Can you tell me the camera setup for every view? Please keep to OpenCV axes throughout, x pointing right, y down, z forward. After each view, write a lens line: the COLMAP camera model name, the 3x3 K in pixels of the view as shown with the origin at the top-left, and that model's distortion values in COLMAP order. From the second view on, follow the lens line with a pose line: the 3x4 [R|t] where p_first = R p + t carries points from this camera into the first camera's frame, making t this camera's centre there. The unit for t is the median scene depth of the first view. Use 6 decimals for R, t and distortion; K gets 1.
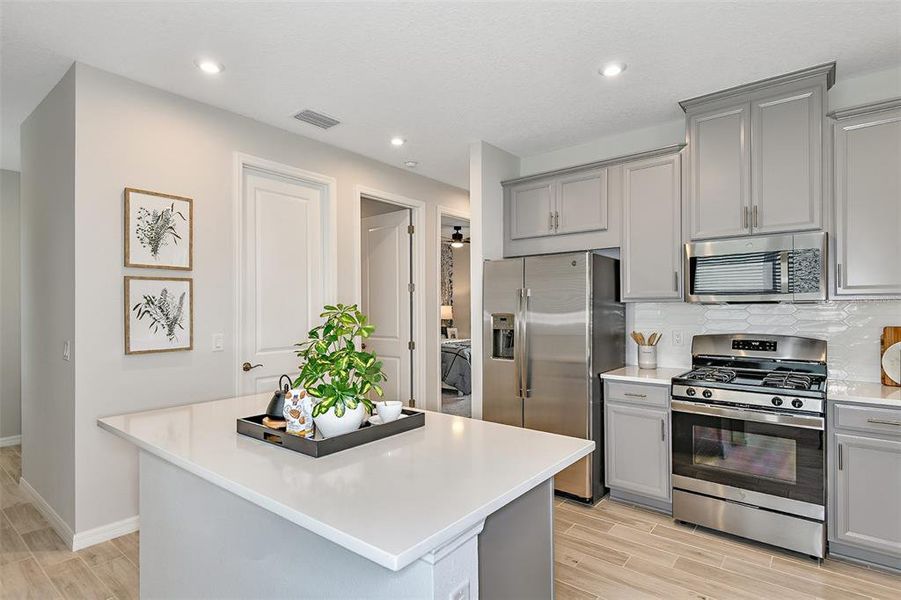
lens RADIAL K [[461.9, 0, 451.2], [0, 461.9, 309.2], [0, 0, 1]] dist [0.031879, -0.021298]
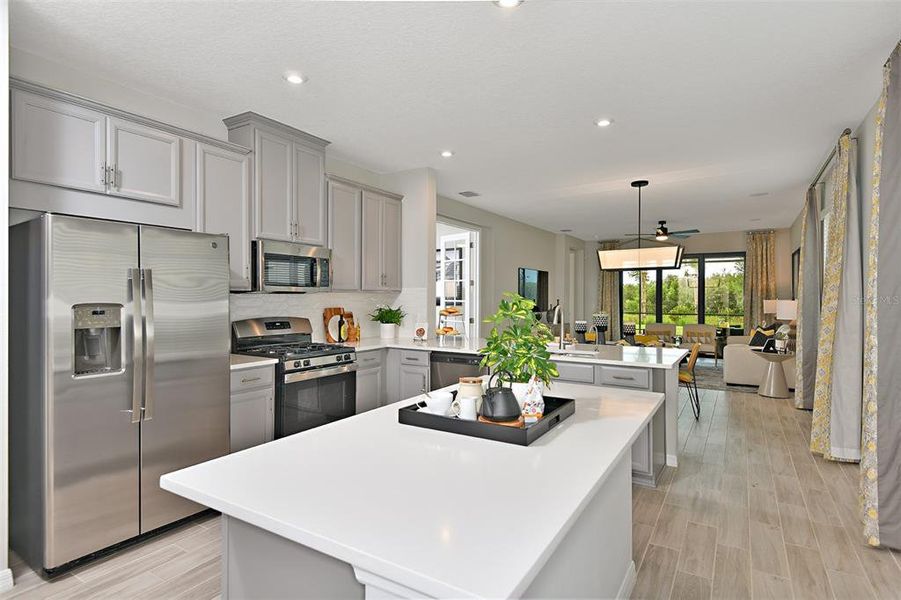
lens RADIAL K [[471.2, 0, 451.9], [0, 471.2, 297.0], [0, 0, 1]] dist [0.024346, -0.000102]
pose [[-0.129506, 0.002083, 0.991577, -0.752109], [-0.002557, 0.999994, -0.002435, 0.000804], [-0.991575, -0.002851, -0.129499, 0.722098]]
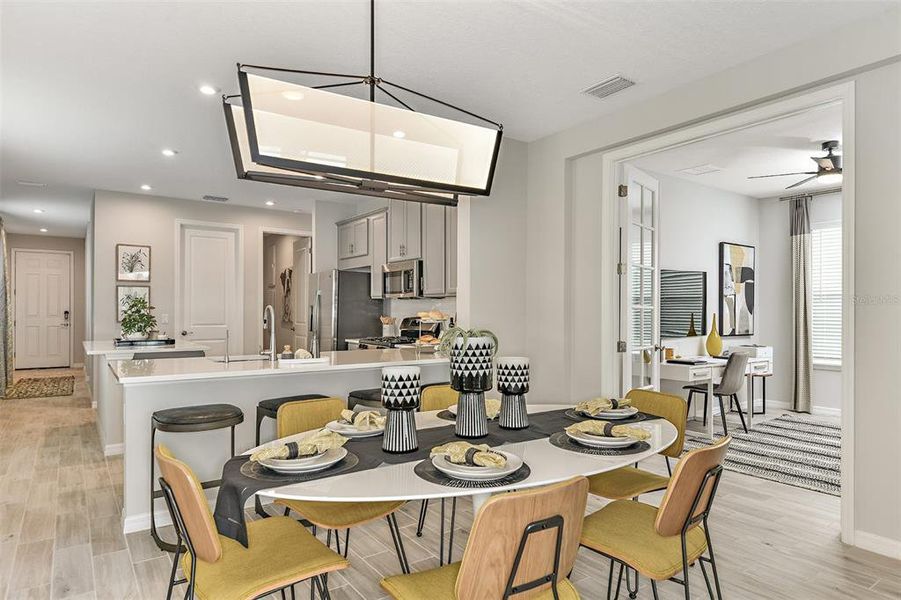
lens RADIAL K [[512.4, 0, 453.3], [0, 512.4, 312.2], [0, 0, 1]] dist [-0.000323, -0.000015]
pose [[0.965038, 0.005743, -0.262049, 1.316653], [-0.005256, 0.999983, 0.002558, 0.034887], [0.262059, -0.001091, 0.965051, -0.801789]]
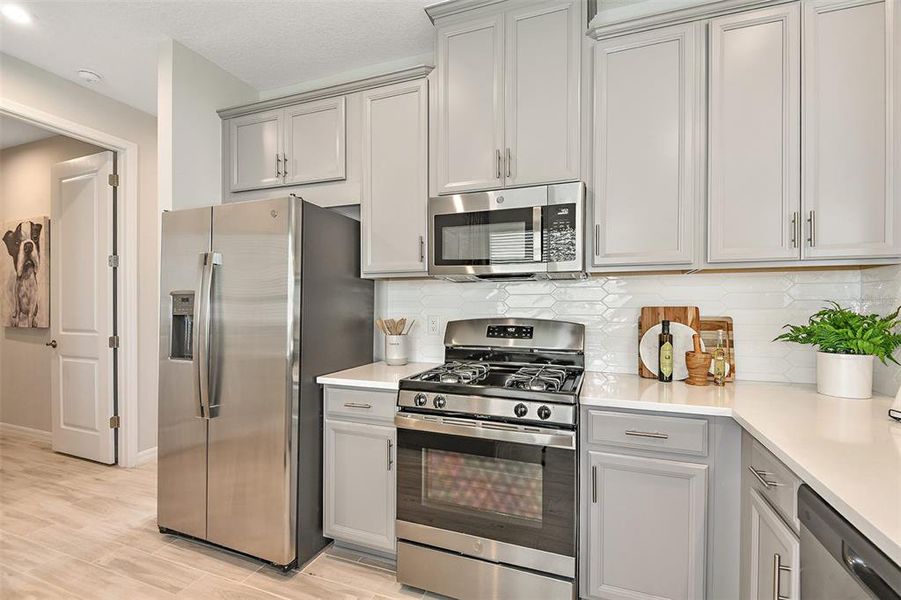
lens RADIAL K [[403.3, 0, 450.4], [0, 403.3, 312.6], [0, 0, 1]] dist [0.026073, -0.026352]
pose [[0.947253, -0.000042, 0.320486, 0.348520], [-0.004968, 0.999878, 0.014814, 0.036360], [-0.320448, -0.015624, 0.947137, 0.398906]]
